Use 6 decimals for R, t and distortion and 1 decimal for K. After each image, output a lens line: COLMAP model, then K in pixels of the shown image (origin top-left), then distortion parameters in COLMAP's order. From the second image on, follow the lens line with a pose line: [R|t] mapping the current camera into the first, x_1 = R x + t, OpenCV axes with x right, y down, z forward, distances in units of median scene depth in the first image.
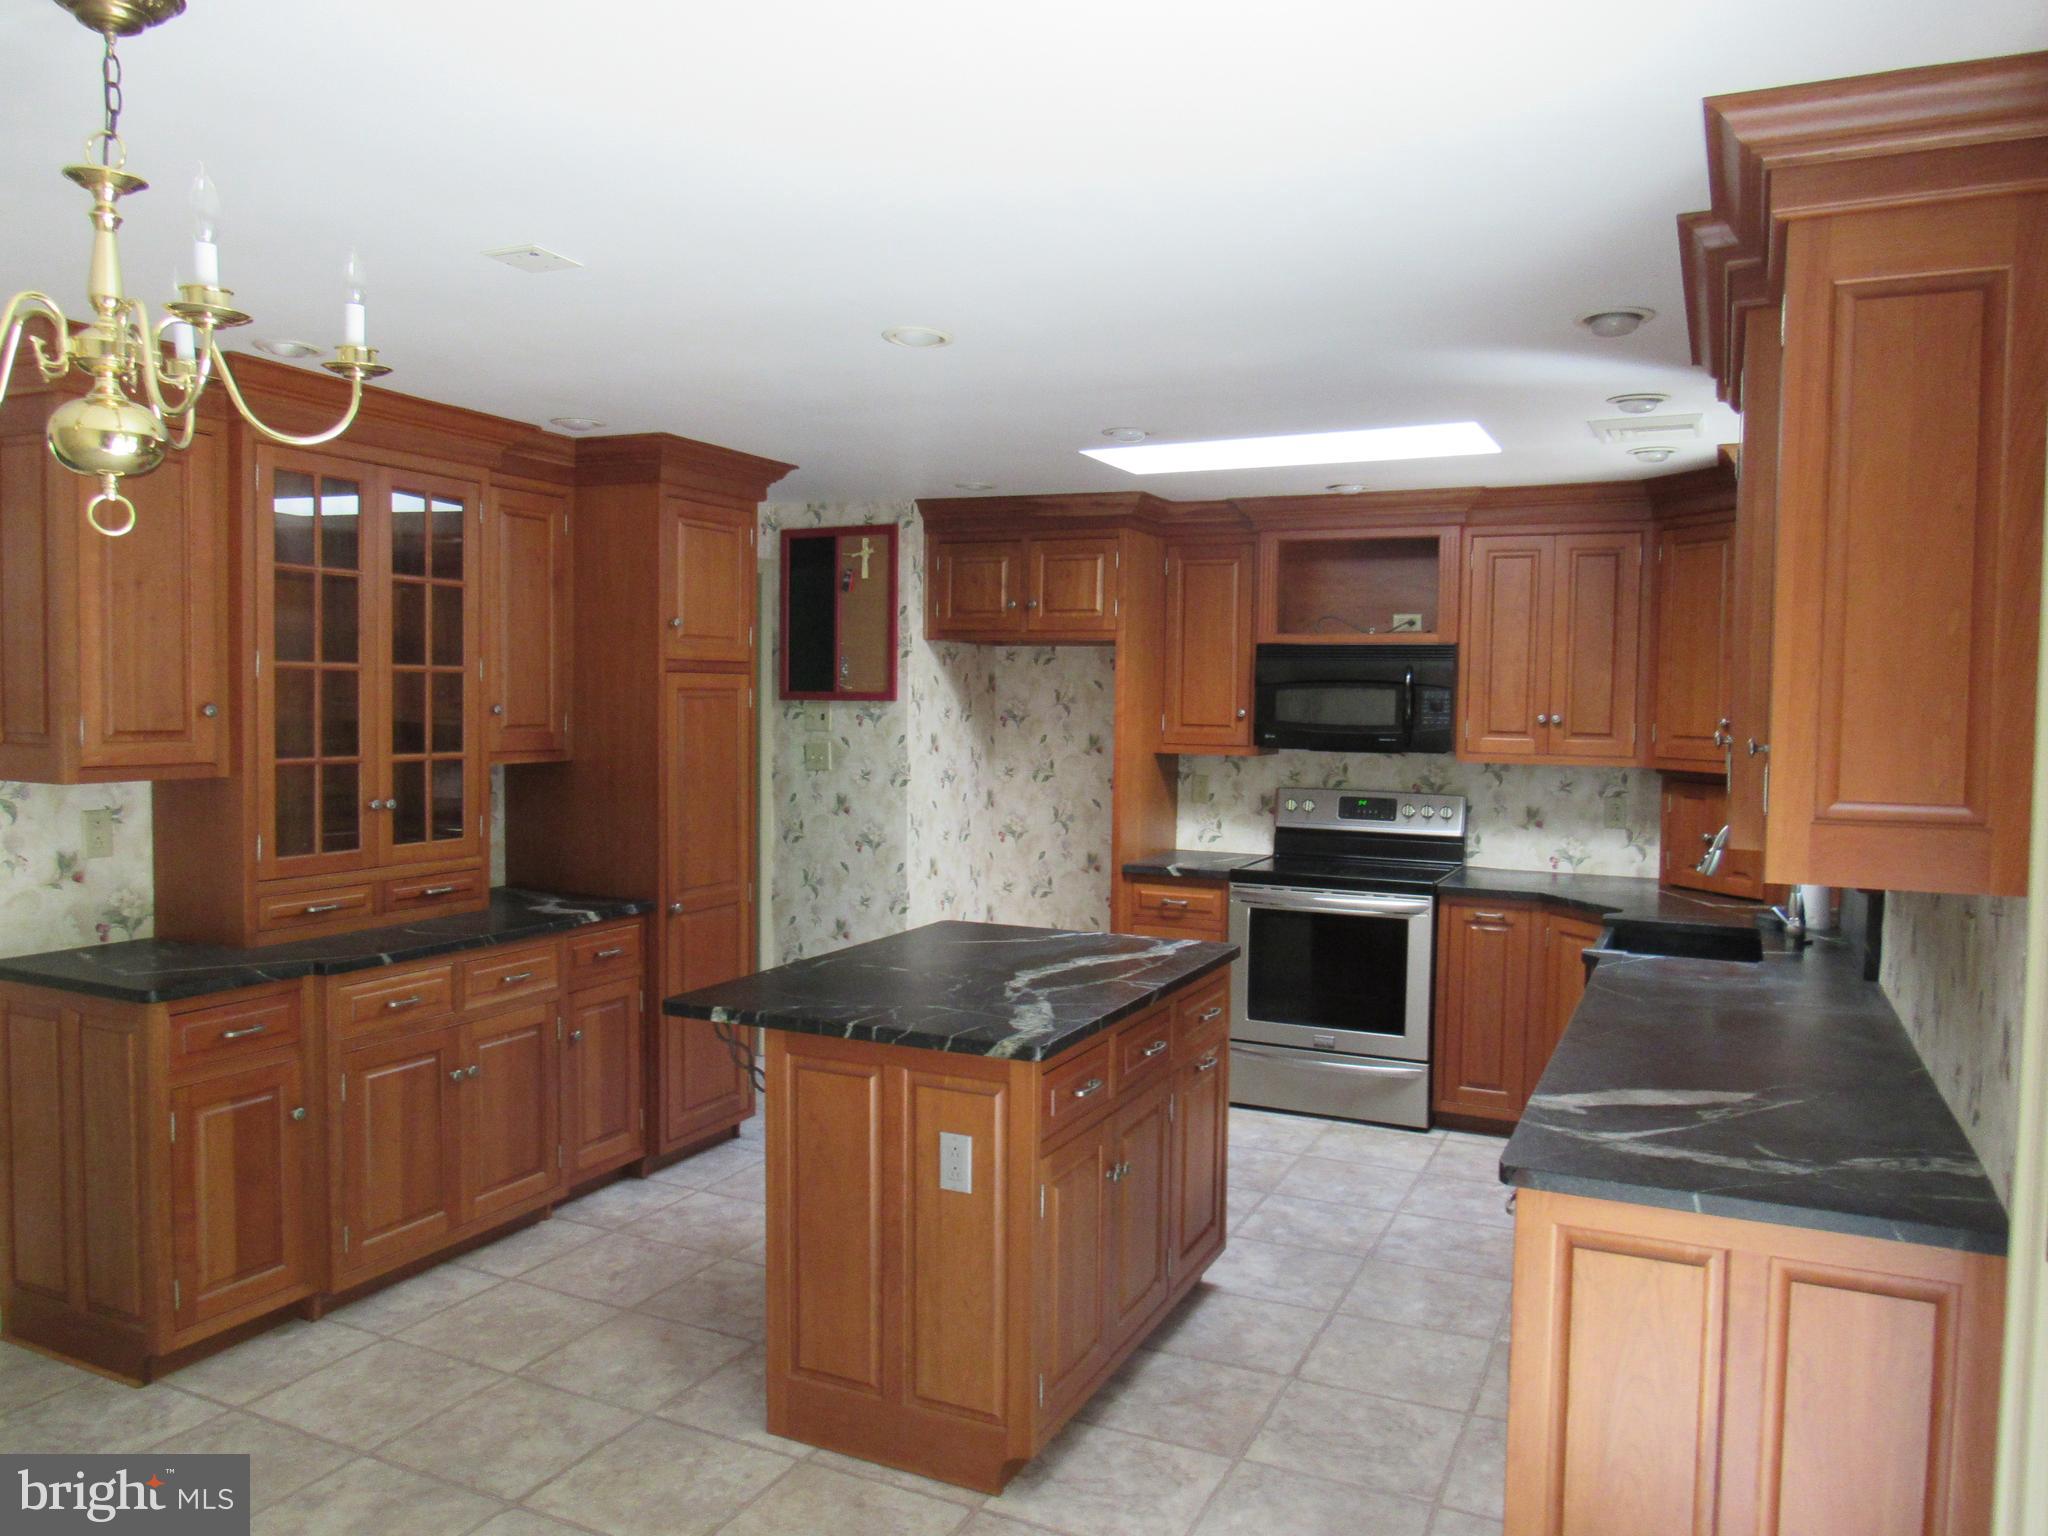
lens RADIAL K [[1459.3, 0, 1024.9], [0, 1459.3, 778.6], [0, 0, 1]] dist [-0.033083, 0.010596]
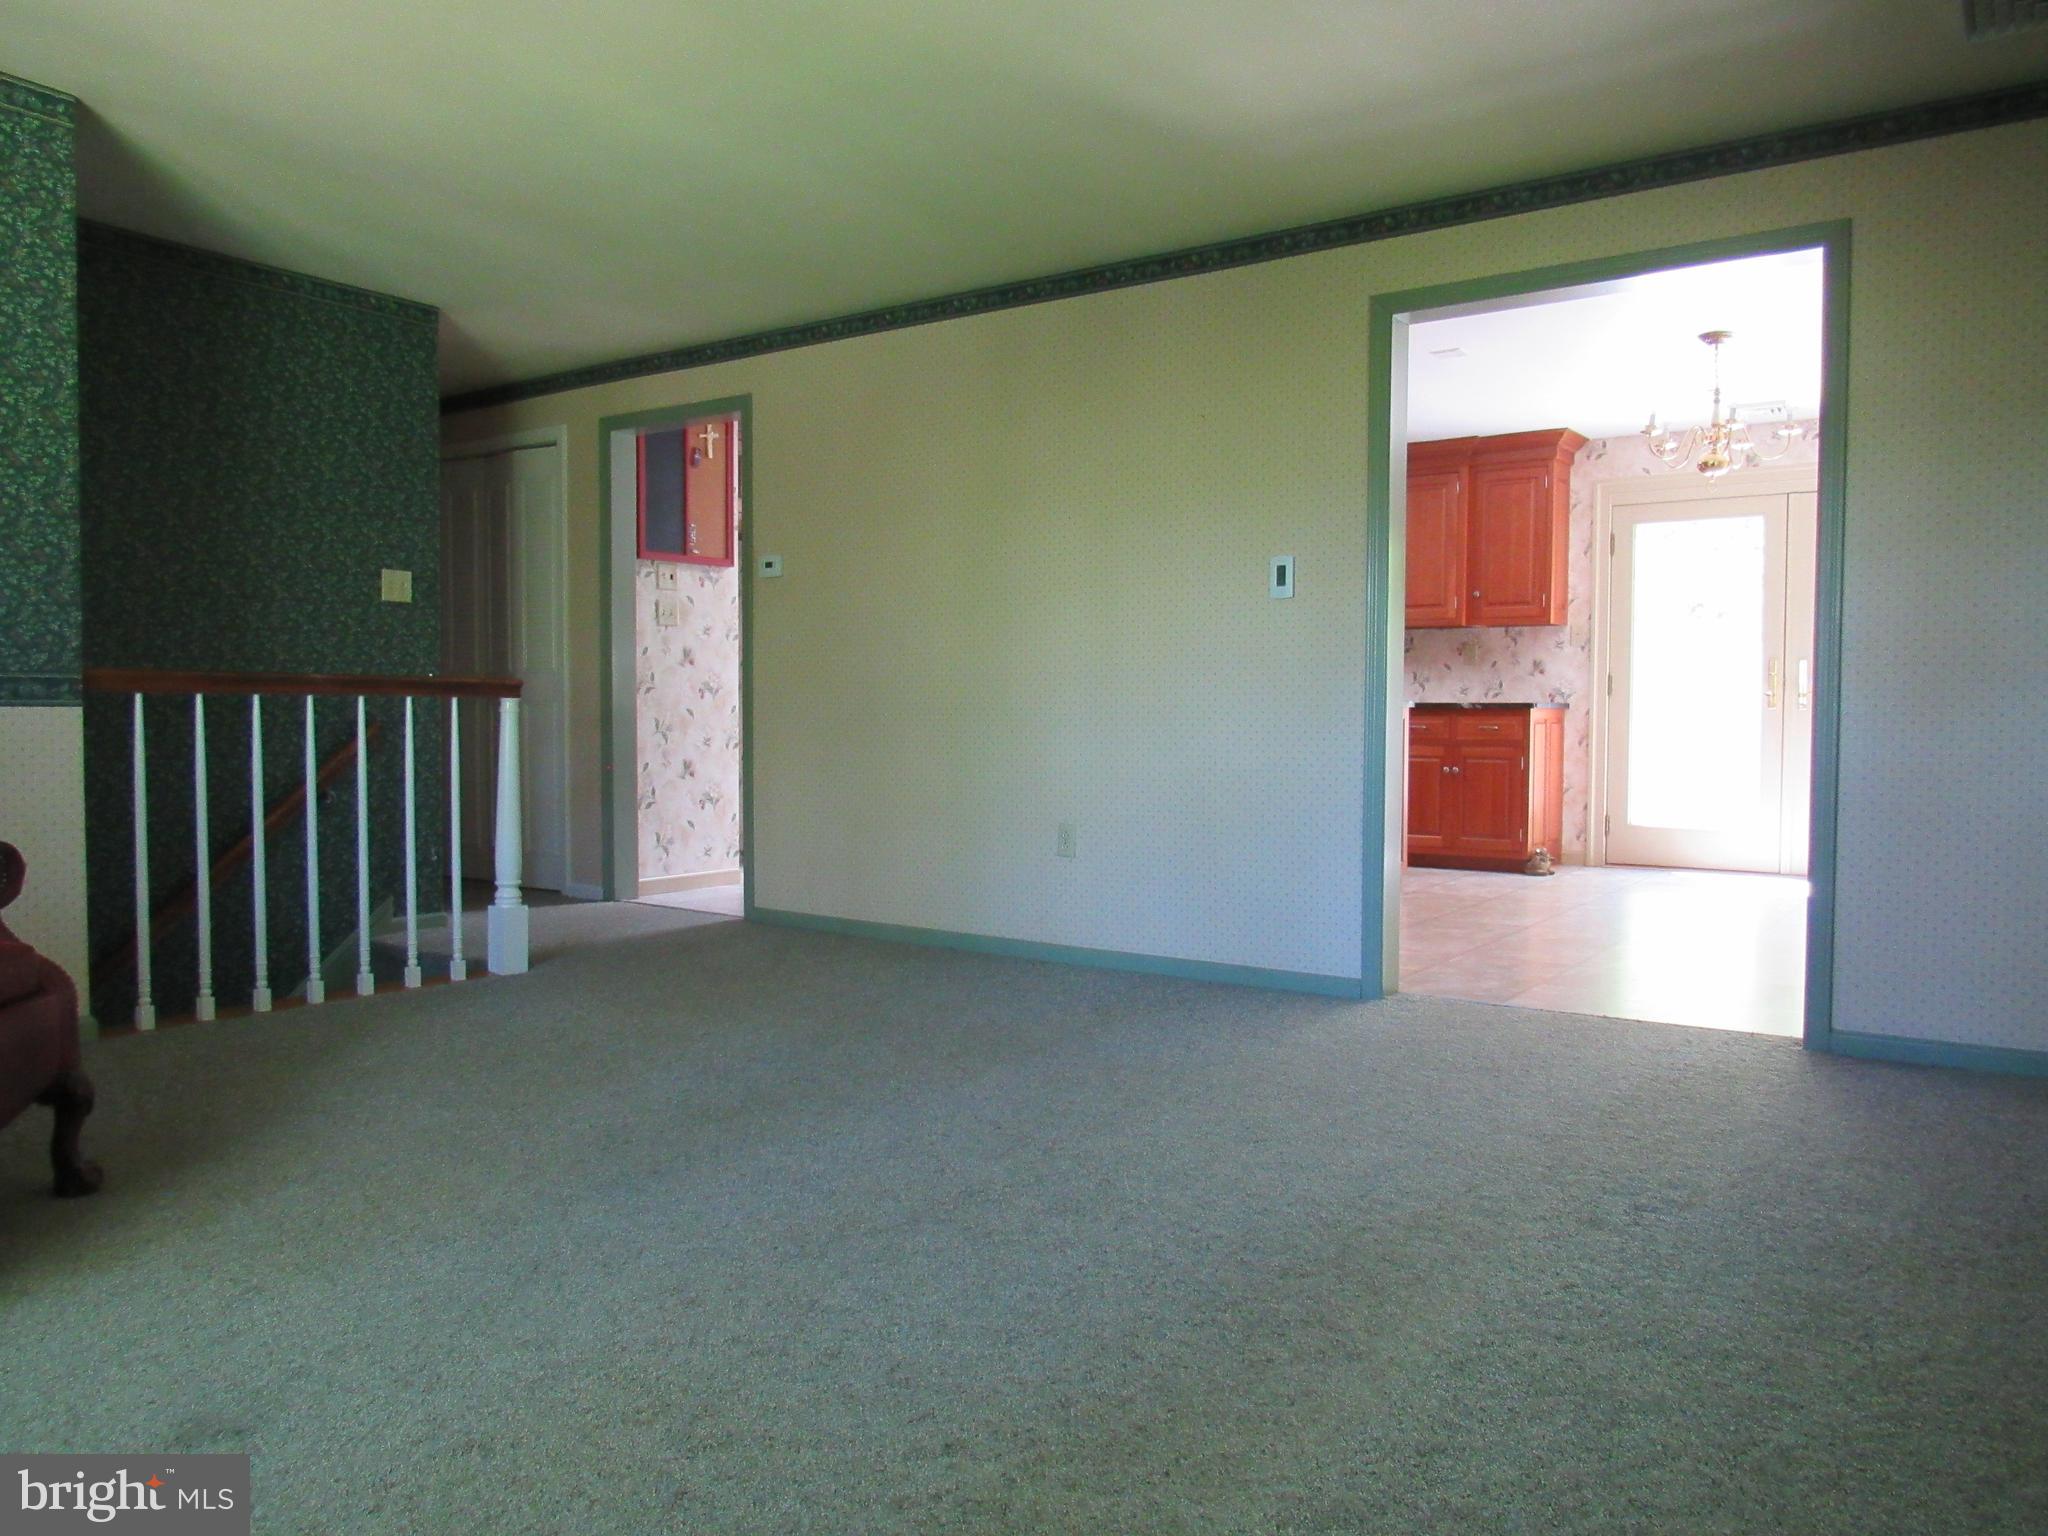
lens RADIAL K [[1459.3, 0, 1042.4], [0, 1459.3, 775.5], [0, 0, 1]] dist [-0.033083, 0.010596]
pose [[0.168042, -0.062636, 0.983788, -1.761720], [0.052631, 0.997126, 0.054496, 0.092376], [-0.984374, 0.042621, 0.170856, 0.811405]]
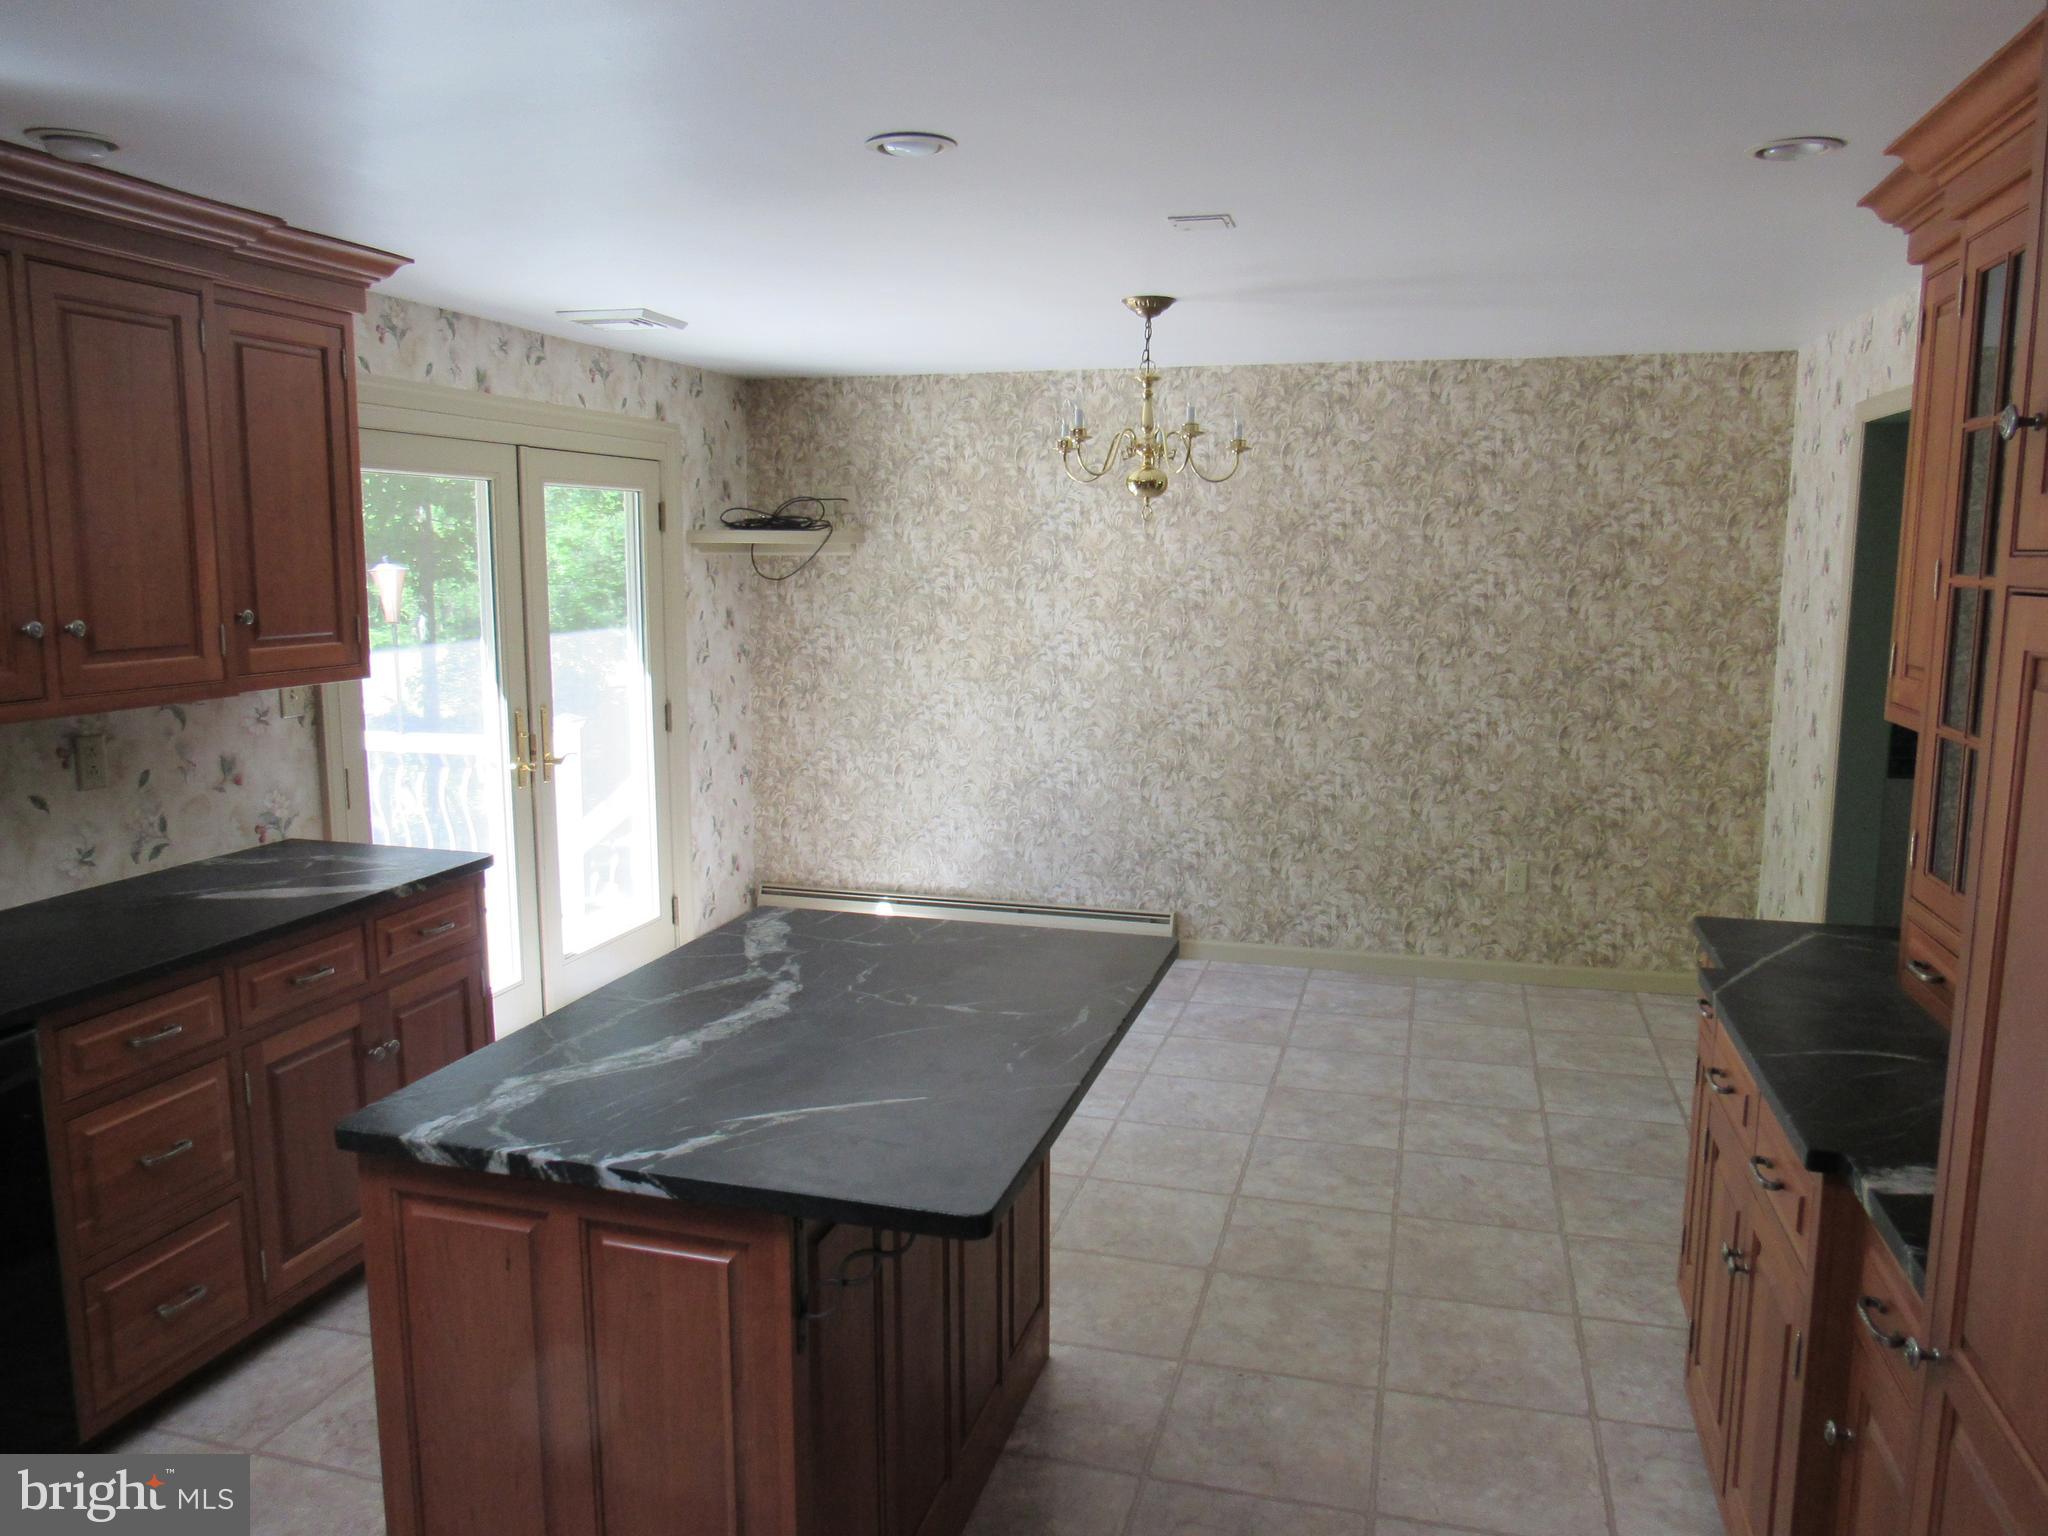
lens RADIAL K [[1459.3, 0, 1021.0], [0, 1459.3, 775.8], [0, 0, 1]] dist [-0.033083, 0.010596]
pose [[-0.985963, 0.010447, -0.166639, -0.000652], [-0.023691, 0.979189, 0.201563, -0.097943], [0.165276, 0.202681, -0.965196, 1.407333]]
